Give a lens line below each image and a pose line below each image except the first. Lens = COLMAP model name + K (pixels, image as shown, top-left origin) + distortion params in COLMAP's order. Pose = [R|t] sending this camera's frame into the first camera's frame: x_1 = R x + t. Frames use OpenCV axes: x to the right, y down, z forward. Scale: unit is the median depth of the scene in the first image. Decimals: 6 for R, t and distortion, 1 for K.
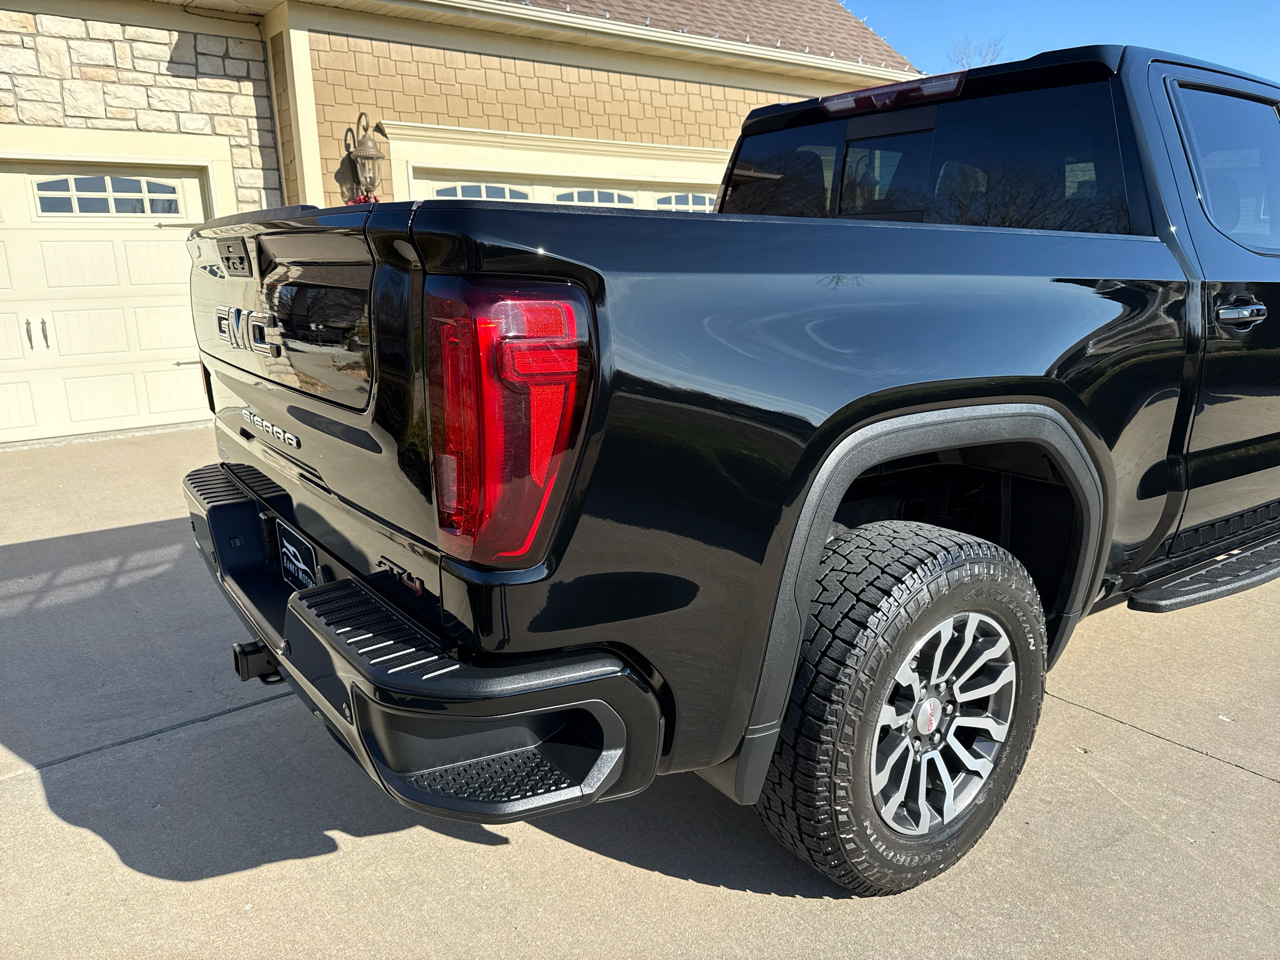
lens RADIAL K [[915.4, 0, 636.1], [0, 915.4, 484.7], [0, 0, 1]] dist [0.007829, -0.011860]
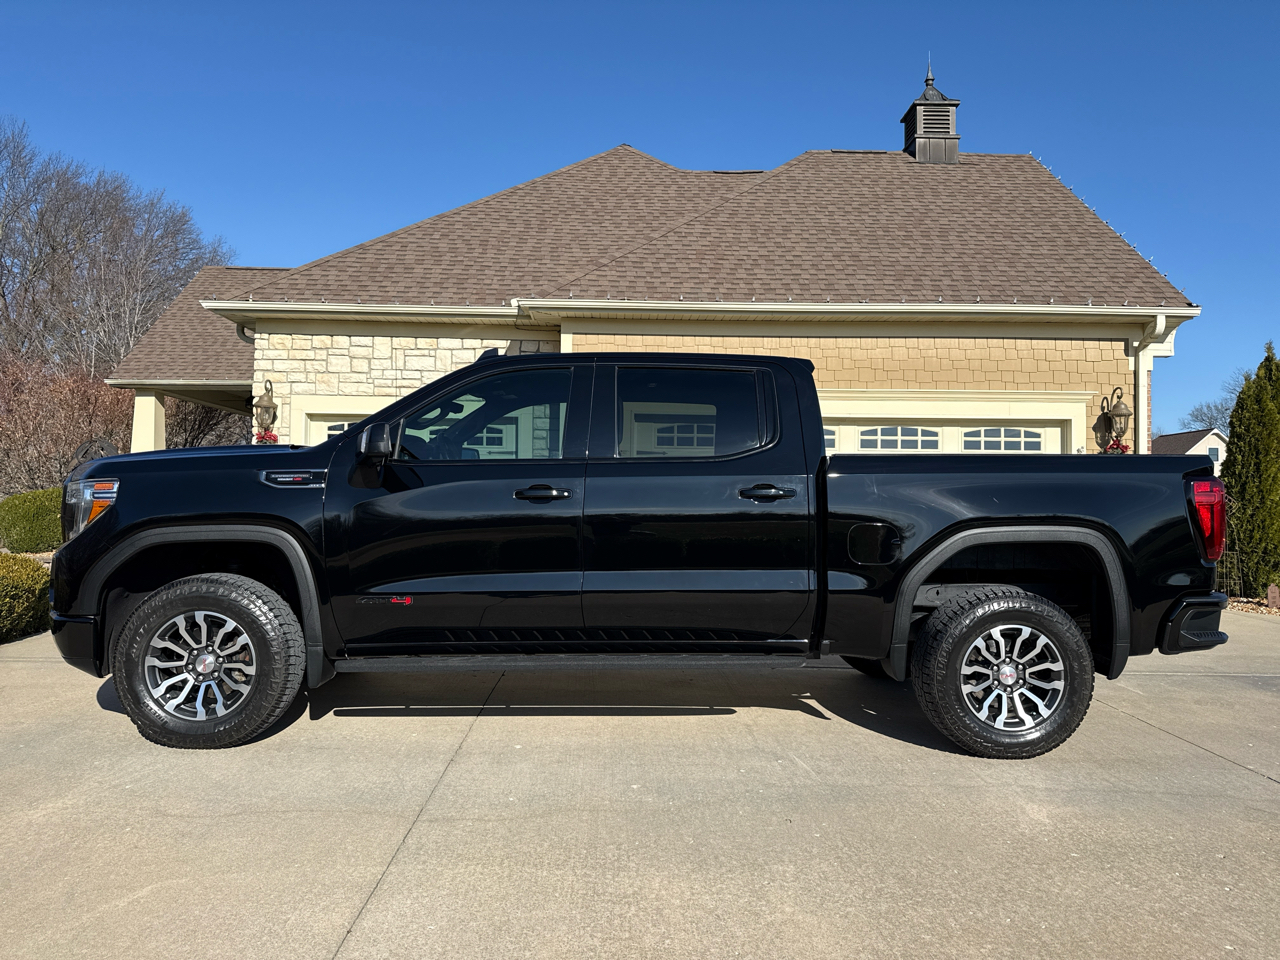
lens RADIAL K [[904.1, 0, 636.5], [0, 904.1, 485.5], [0, 0, 1]] dist [0.035445, -0.045349]
pose [[0.802051, 0.026204, -0.596680, 1.097286], [-0.169686, 0.967866, -0.185586, 0.044451], [0.572643, 0.250098, 0.780724, -0.139673]]
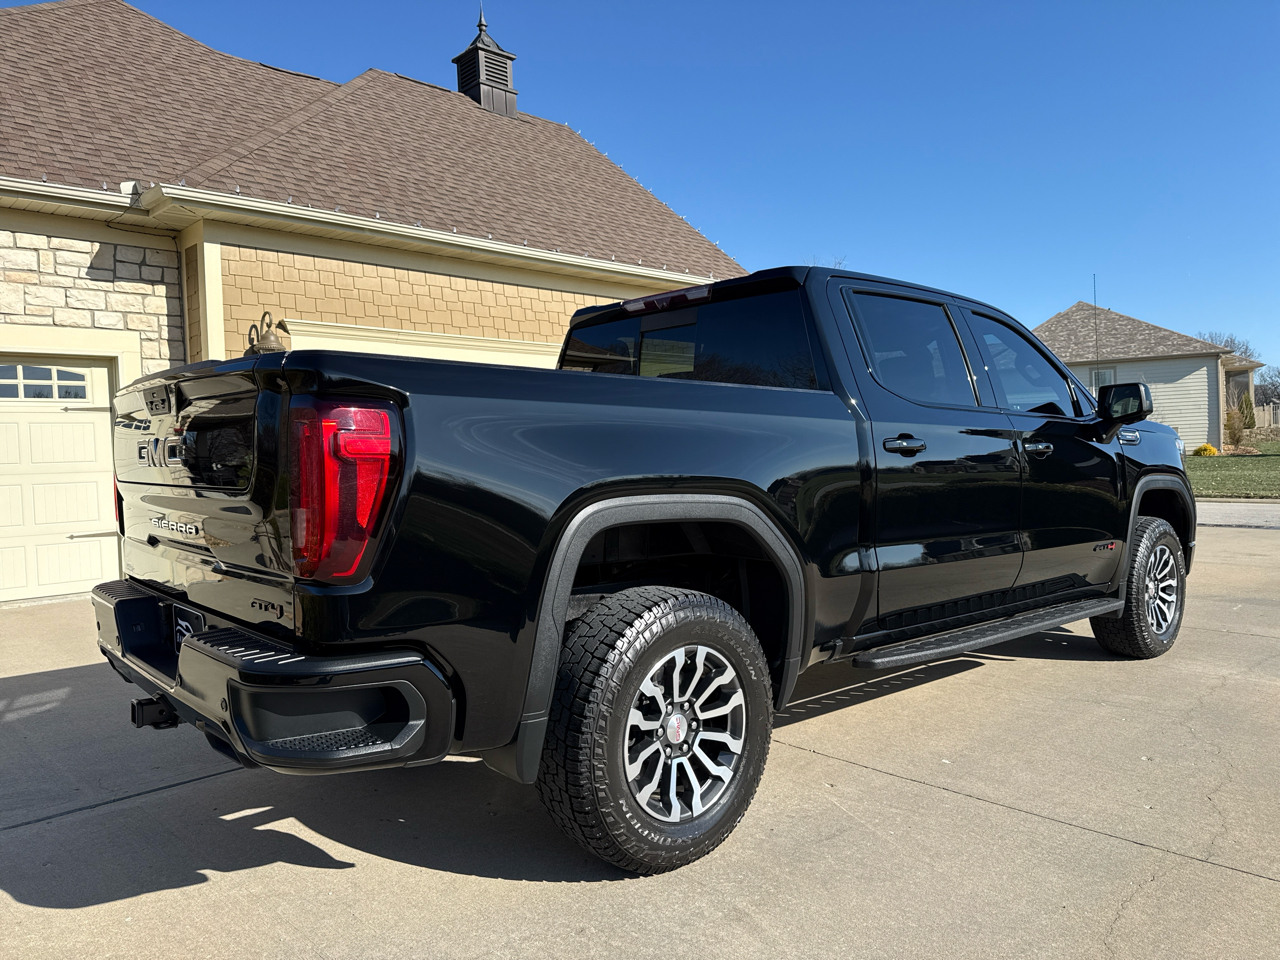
lens RADIAL K [[904.1, 0, 641.1], [0, 904.1, 483.3], [0, 0, 1]] dist [0.035445, -0.045349]
pose [[0.993784, -0.012879, 0.110574, 0.056368], [0.035282, 0.978517, -0.203123, 0.075519], [-0.105583, 0.205762, 0.972890, -0.162687]]
